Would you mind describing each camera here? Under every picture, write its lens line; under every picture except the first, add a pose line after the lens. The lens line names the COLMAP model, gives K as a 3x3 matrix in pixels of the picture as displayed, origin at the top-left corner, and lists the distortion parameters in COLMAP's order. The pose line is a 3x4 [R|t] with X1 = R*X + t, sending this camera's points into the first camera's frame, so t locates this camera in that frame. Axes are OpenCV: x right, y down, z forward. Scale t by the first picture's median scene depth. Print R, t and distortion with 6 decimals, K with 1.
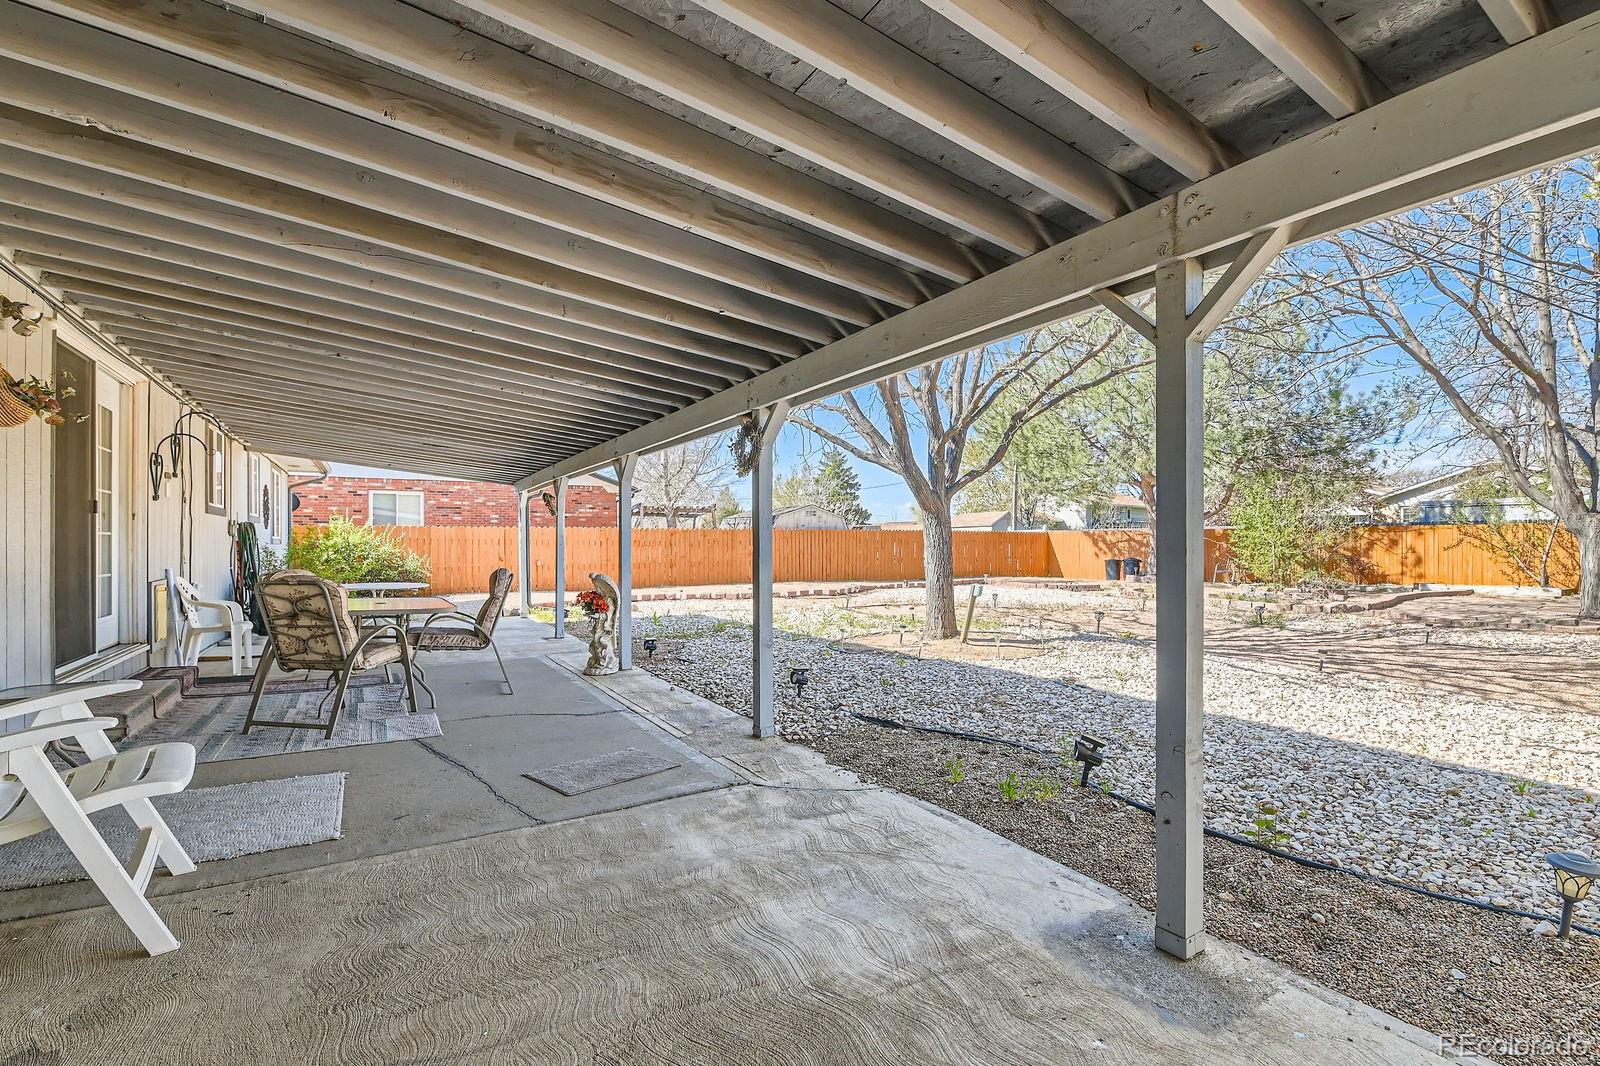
lens RADIAL K [[697.1, 0, 806.4], [0, 697.1, 535.0], [0, 0, 1]] dist [0.000466, -0.011128]
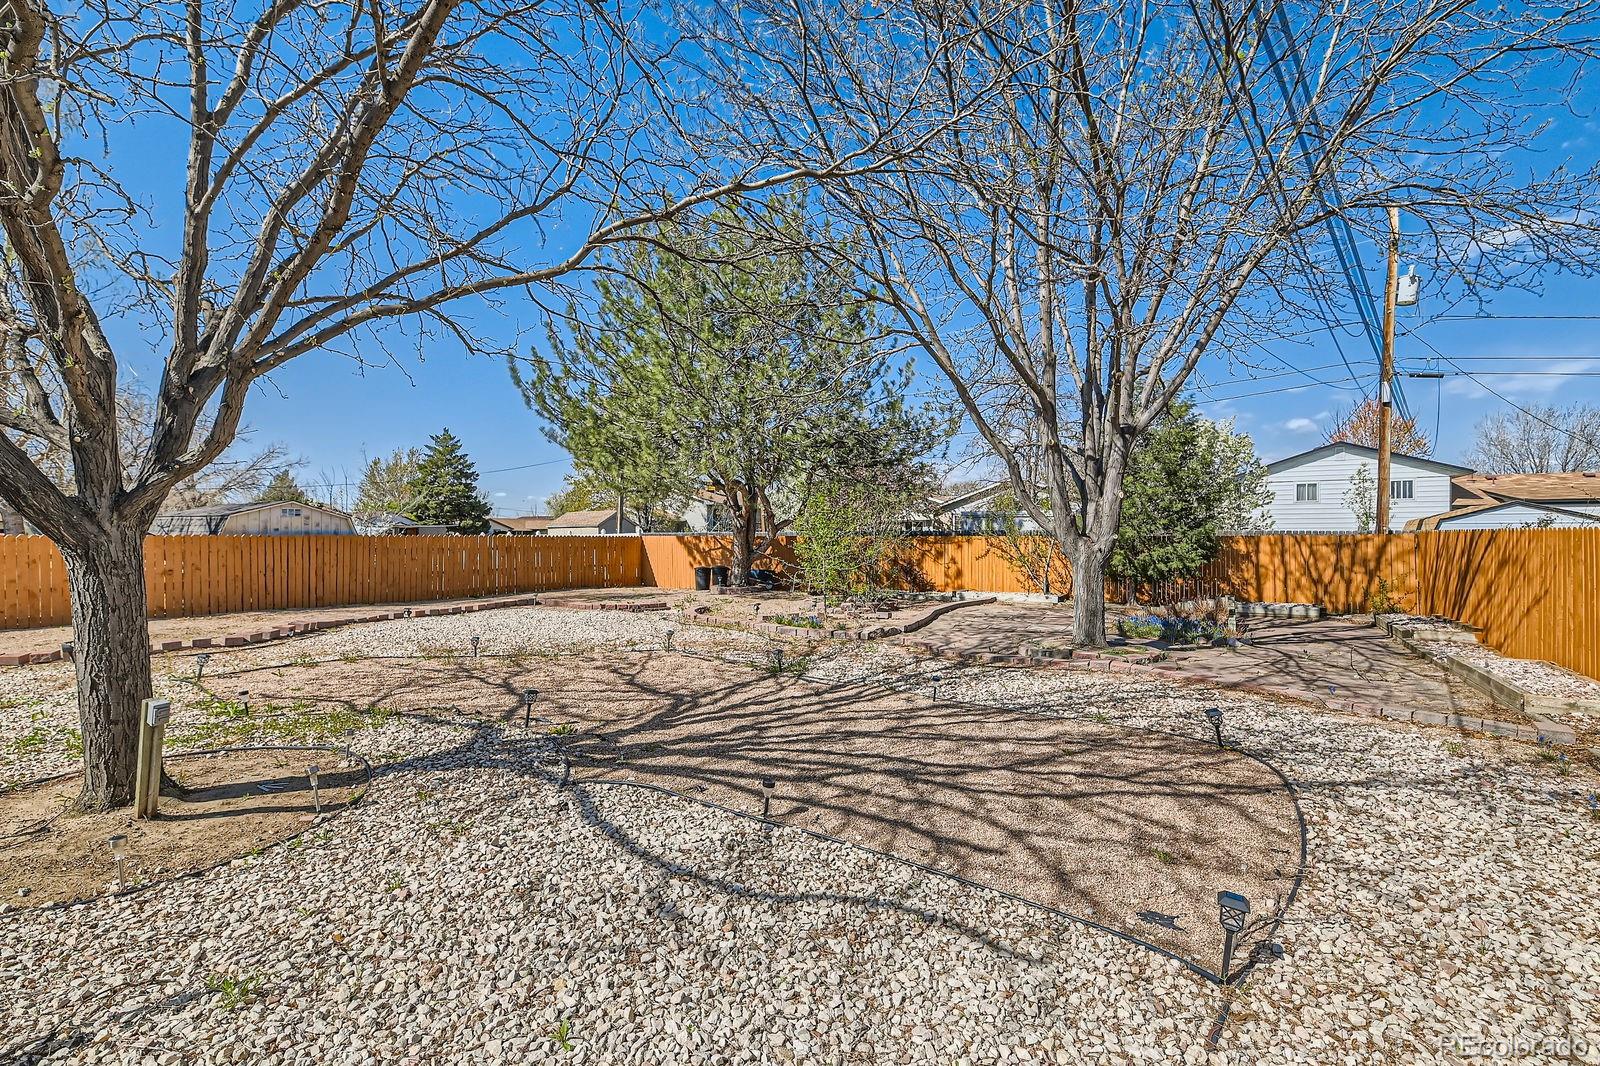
lens RADIAL K [[699.6, 0, 802.1], [0, 699.6, 527.3], [0, 0, 1]] dist [-0.000546, -0.011074]
pose [[0.885783, 0.009429, 0.464004, 0.180992], [-0.007648, 0.999954, -0.005720, -0.020944], [-0.464036, 0.001518, 0.885815, 0.164964]]
